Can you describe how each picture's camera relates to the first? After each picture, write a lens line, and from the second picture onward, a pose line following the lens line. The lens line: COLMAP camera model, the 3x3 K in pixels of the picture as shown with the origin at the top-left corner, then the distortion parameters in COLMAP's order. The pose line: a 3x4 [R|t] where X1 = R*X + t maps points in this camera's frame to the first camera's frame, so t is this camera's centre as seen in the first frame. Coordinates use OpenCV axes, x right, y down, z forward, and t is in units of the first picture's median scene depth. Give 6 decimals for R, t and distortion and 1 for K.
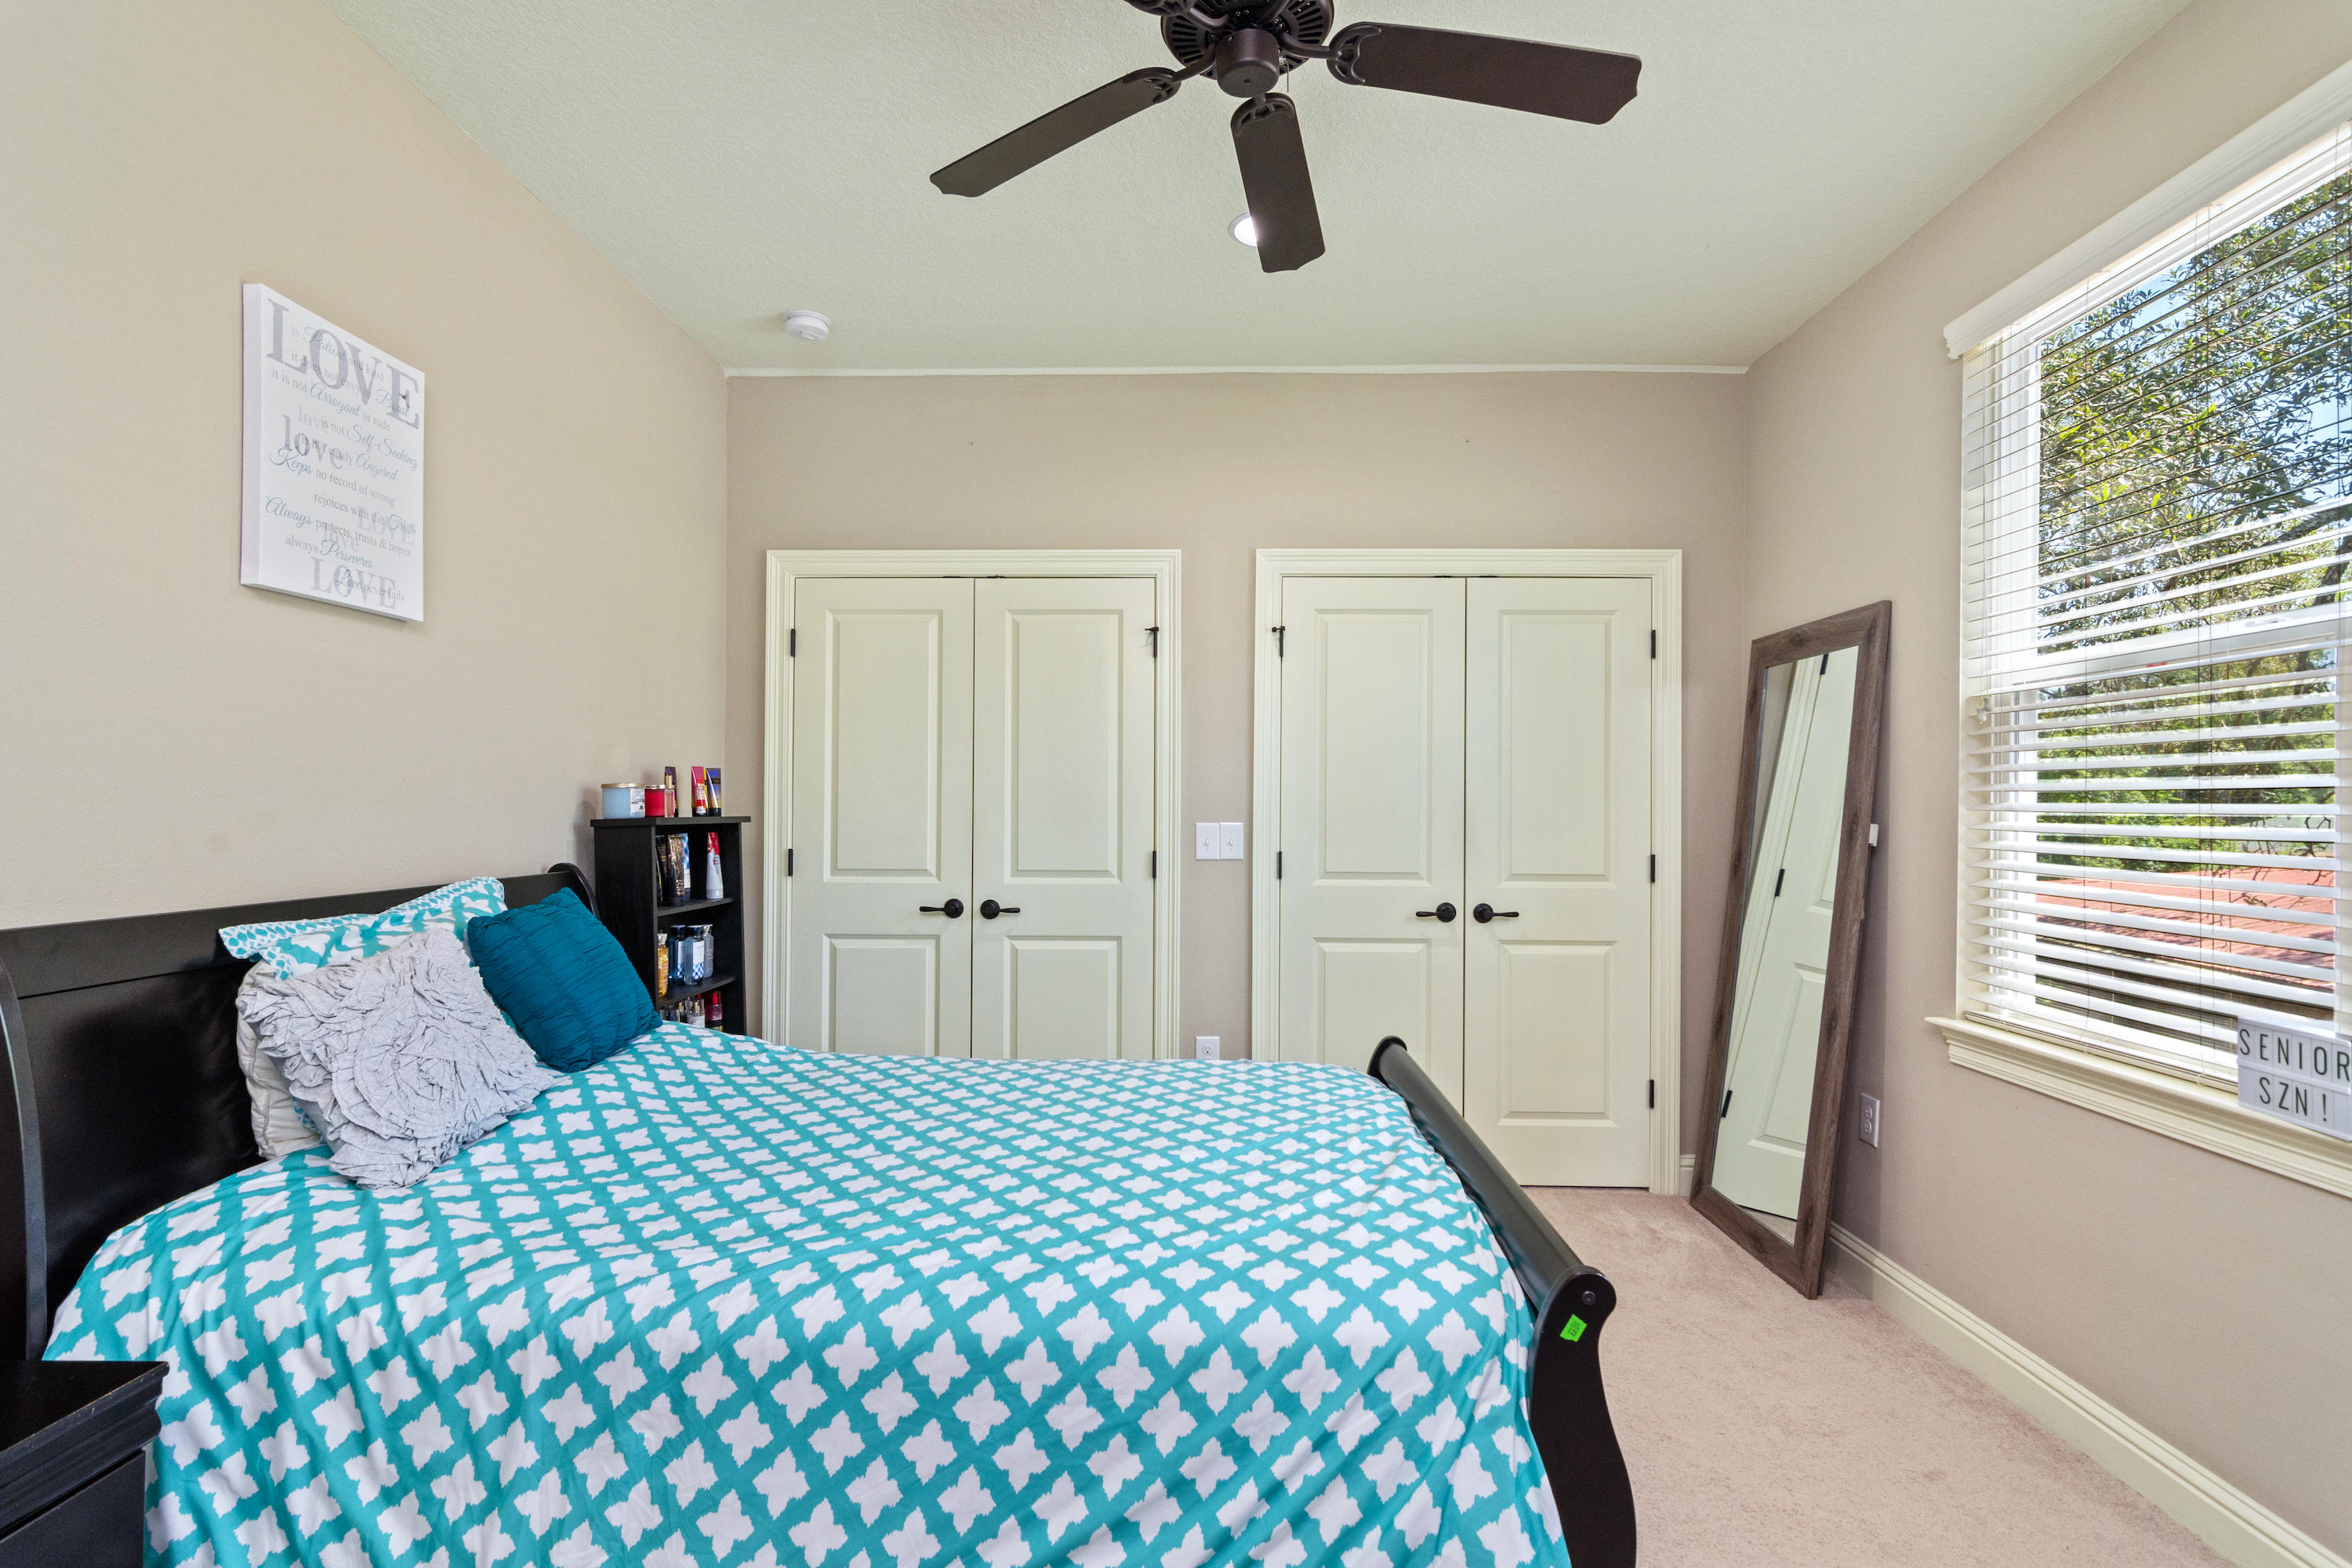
lens RADIAL K [[1134.8, 0, 1177.2], [0, 1134.8, 794.5], [0, 0, 1]] dist [-0.002410, 0.002766]
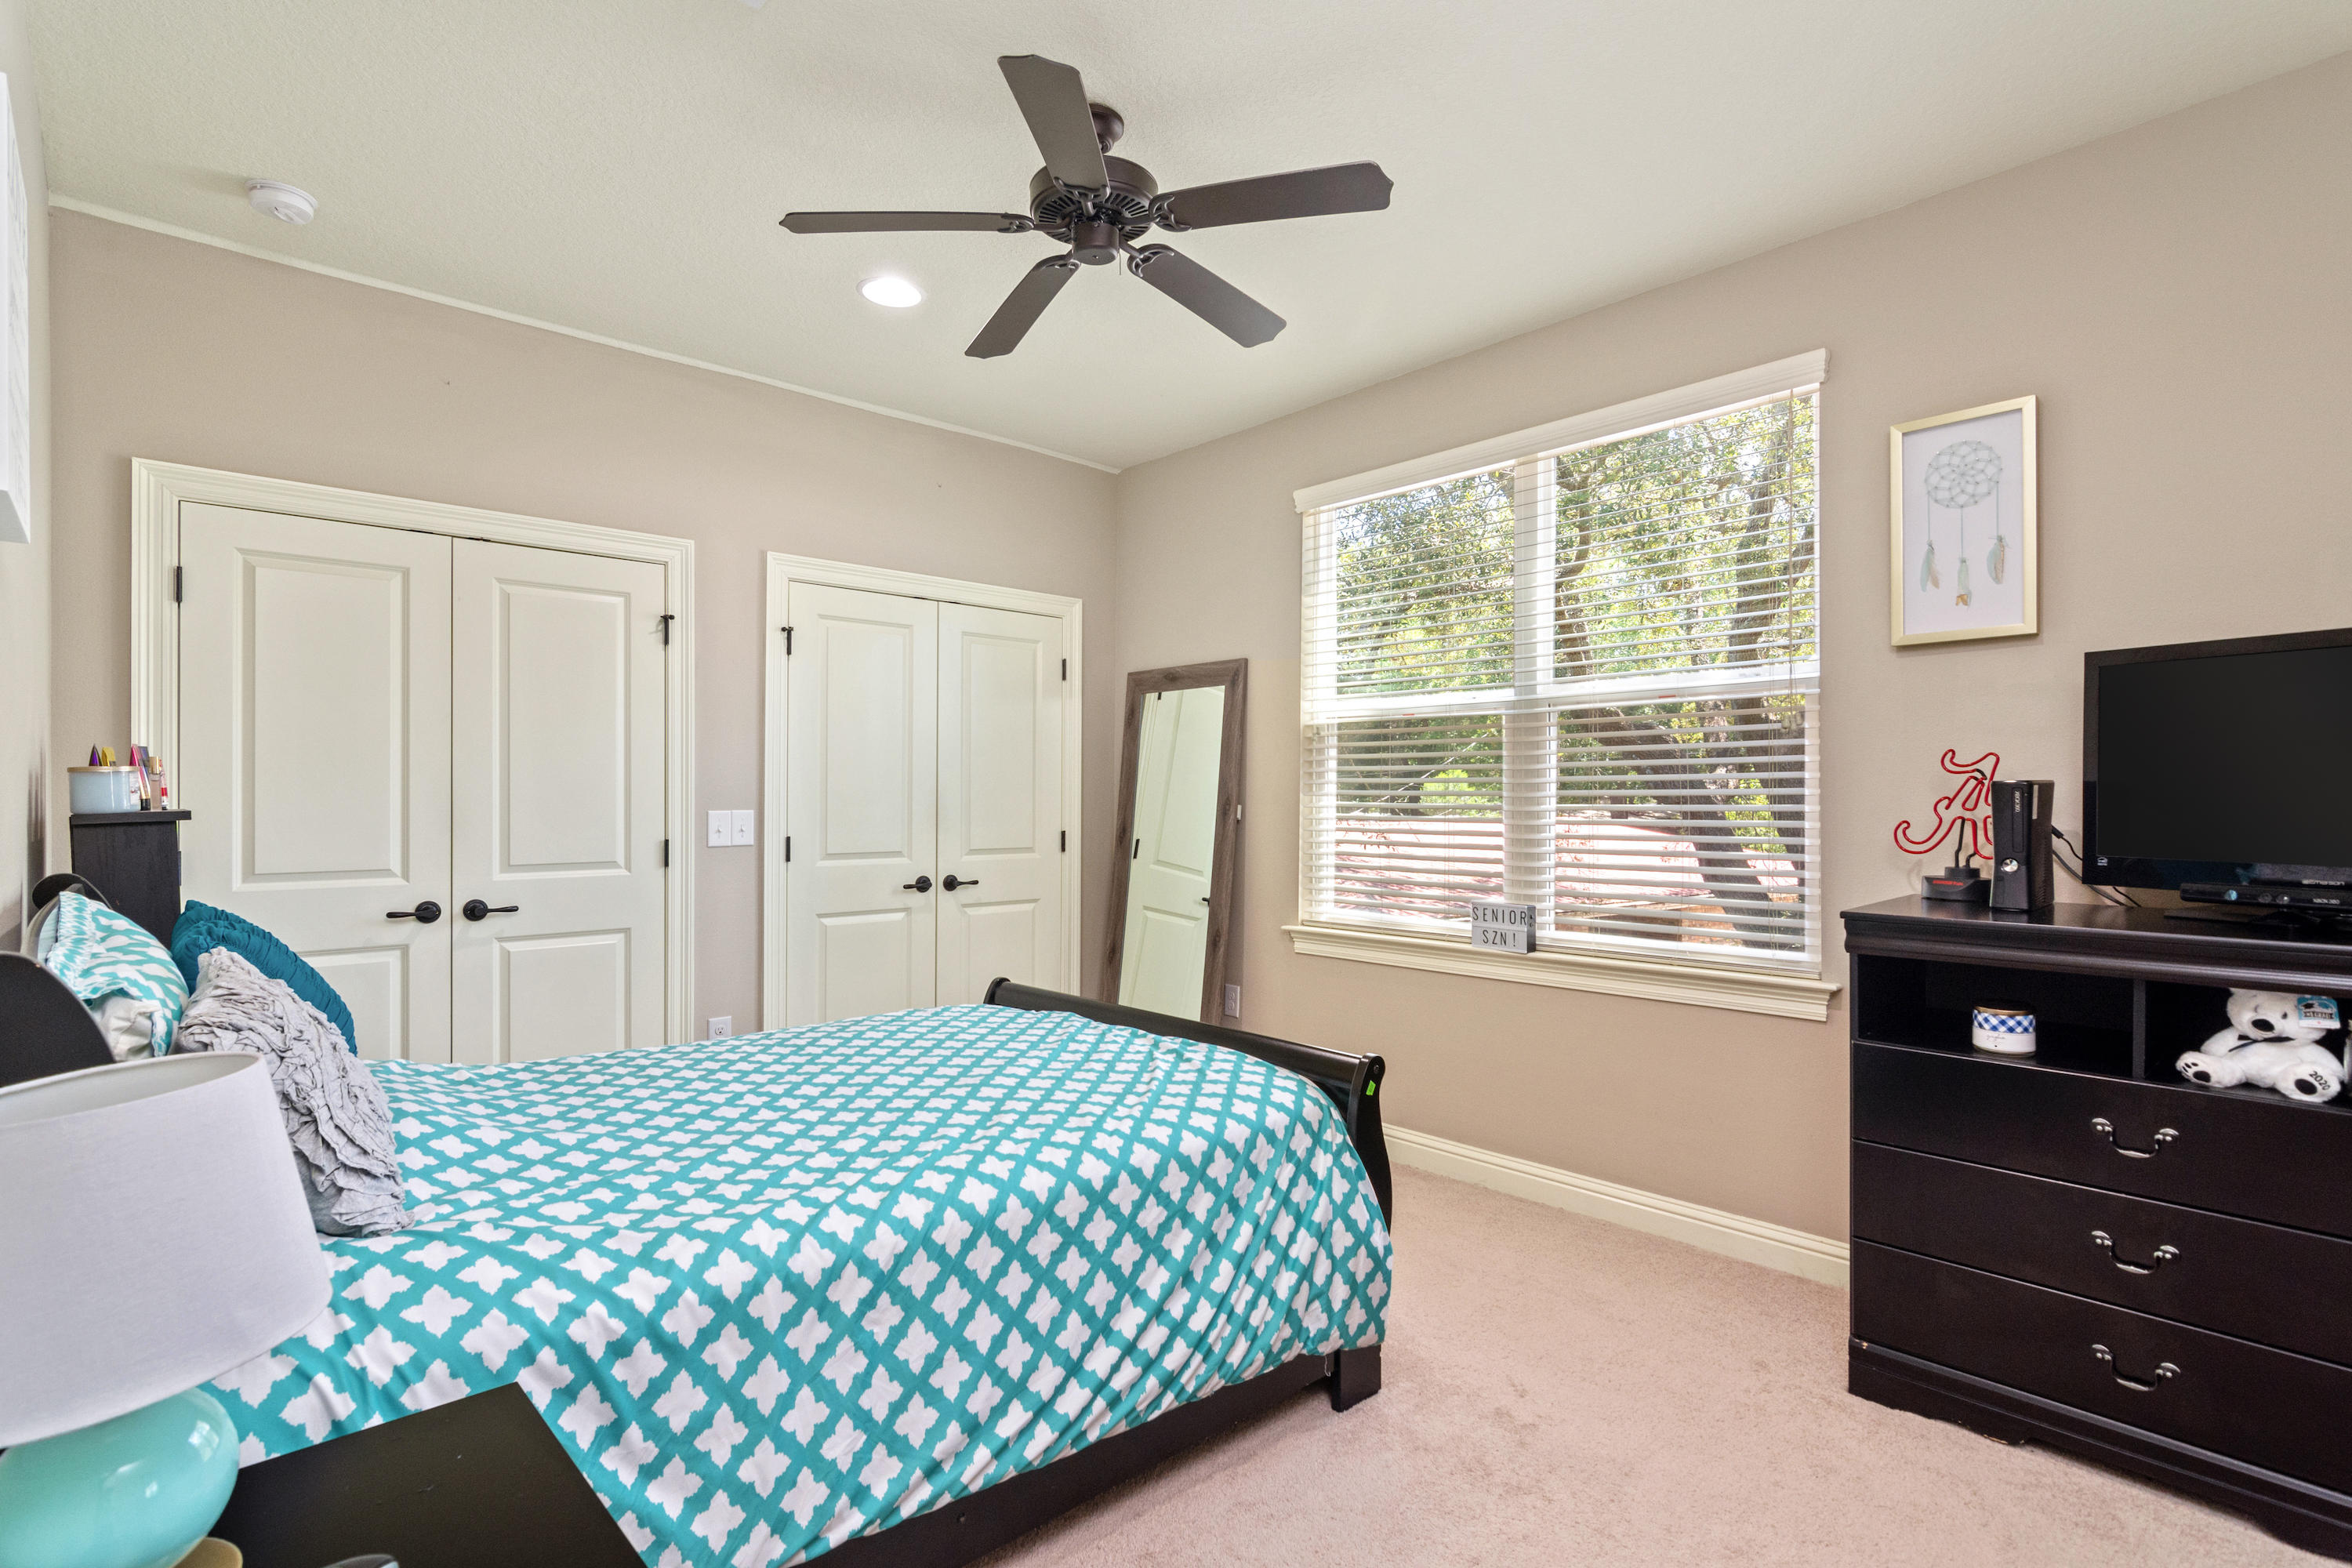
lens RADIAL K [[1134.8, 0, 1144.8], [0, 1134.8, 797.0], [0, 0, 1]] dist [-0.002410, 0.002766]
pose [[0.728721, -0.004434, 0.684796, -0.429548], [-0.003966, 0.999935, 0.010695, 0.000152], [-0.684799, -0.010510, 0.728656, -0.015781]]
